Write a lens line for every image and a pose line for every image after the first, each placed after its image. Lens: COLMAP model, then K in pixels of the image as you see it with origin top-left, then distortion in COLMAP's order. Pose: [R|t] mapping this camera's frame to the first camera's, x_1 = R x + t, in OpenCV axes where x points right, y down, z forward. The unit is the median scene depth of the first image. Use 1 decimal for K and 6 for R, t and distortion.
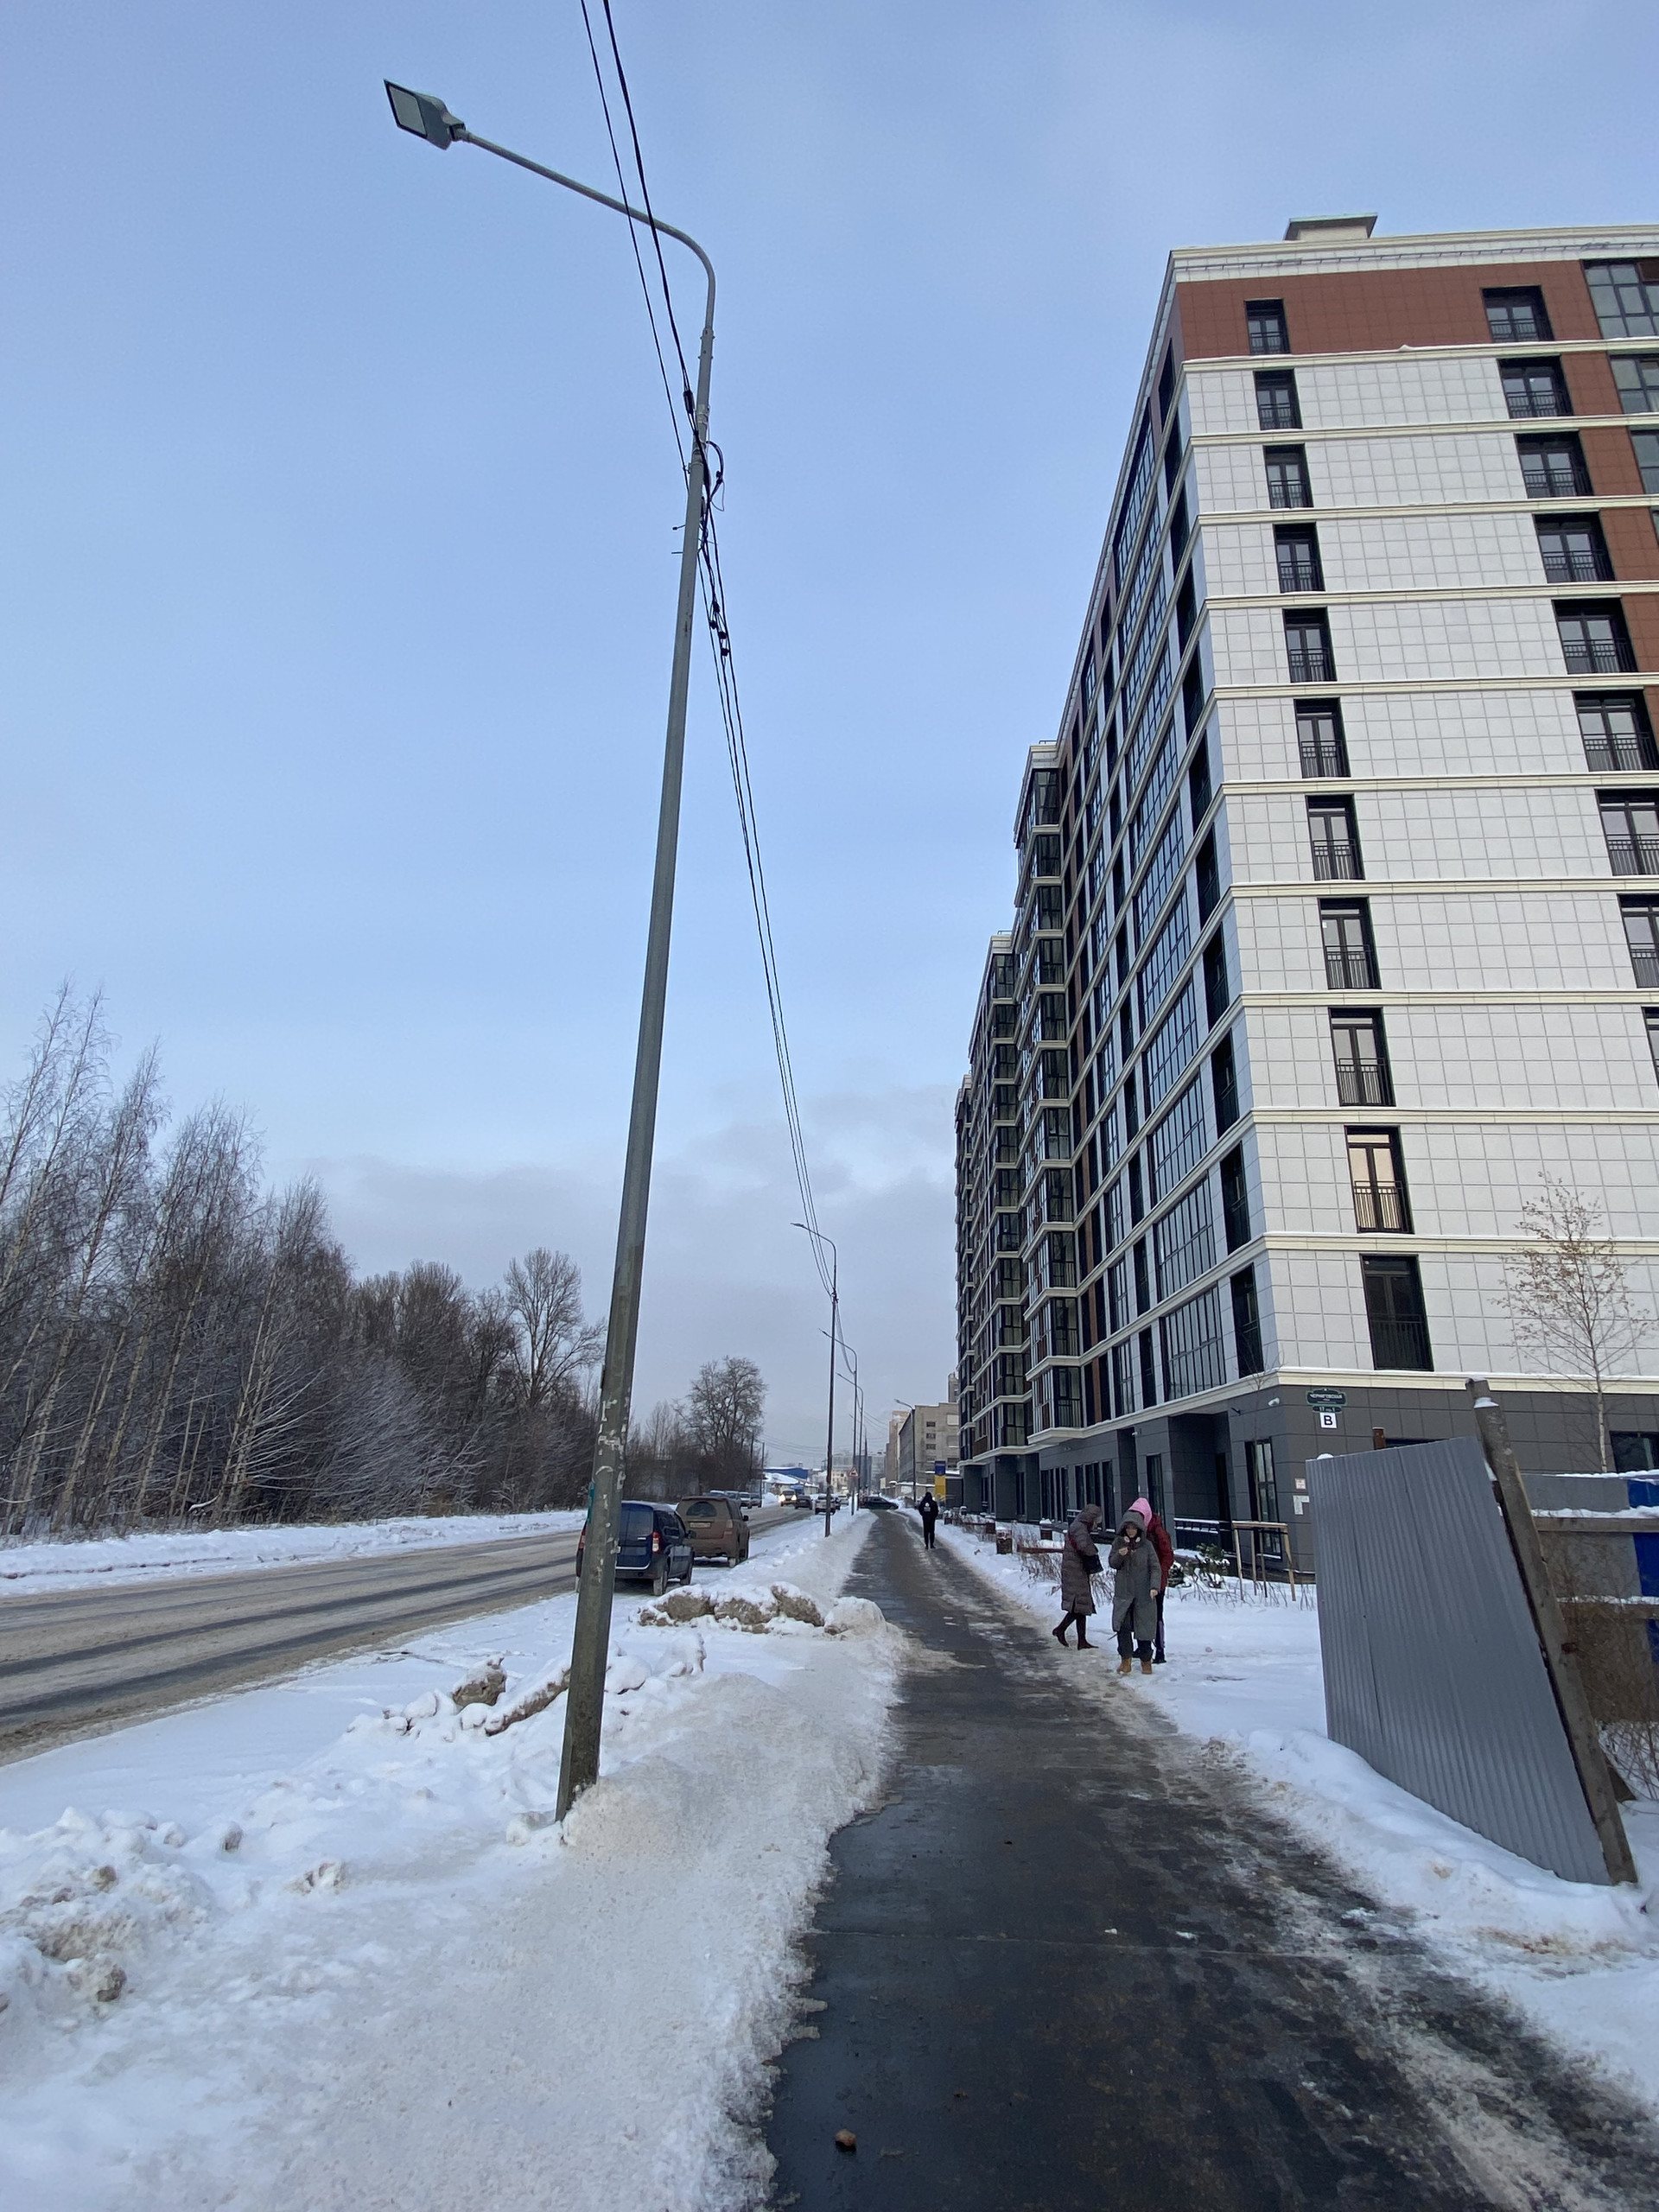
lens RADIAL K [[1126.1, 0, 822.8], [0, 1126.1, 1111.9], [0, 0, 1]] dist [0.064306, -0.057901]
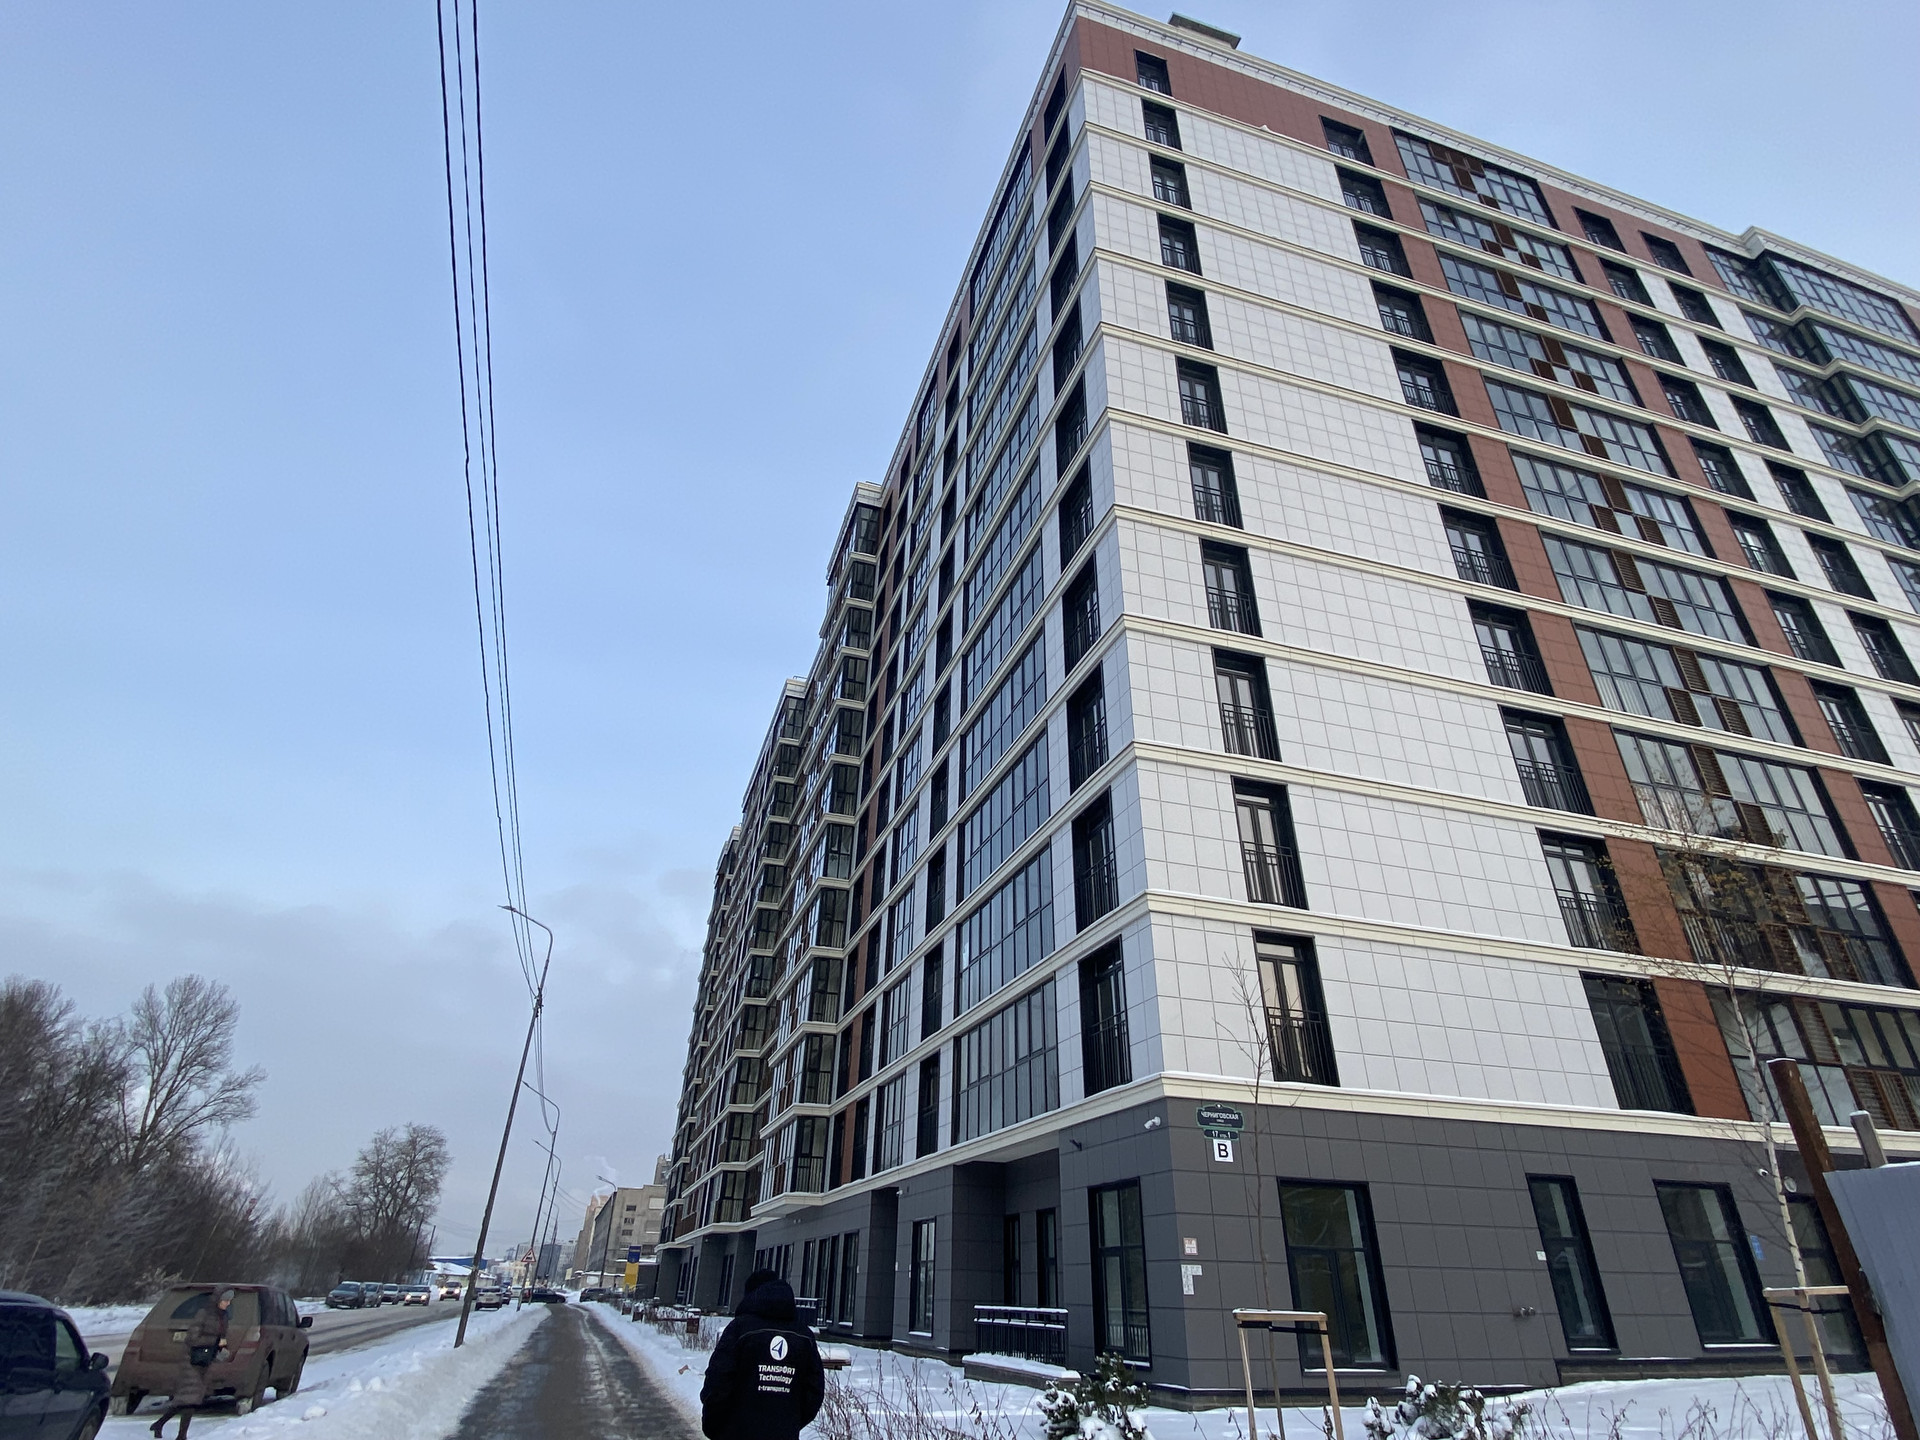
lens RADIAL K [[977.5, 0, 960.0], [0, 977.5, 720.0], [0, 0, 1]] dist [0.064306, -0.057901]
pose [[0.928288, 0.174977, 0.328123, 0.016213], [-0.109253, 0.971767, -0.209125, 0.069293], [-0.355452, 0.158280, 0.921196, 0.196637]]
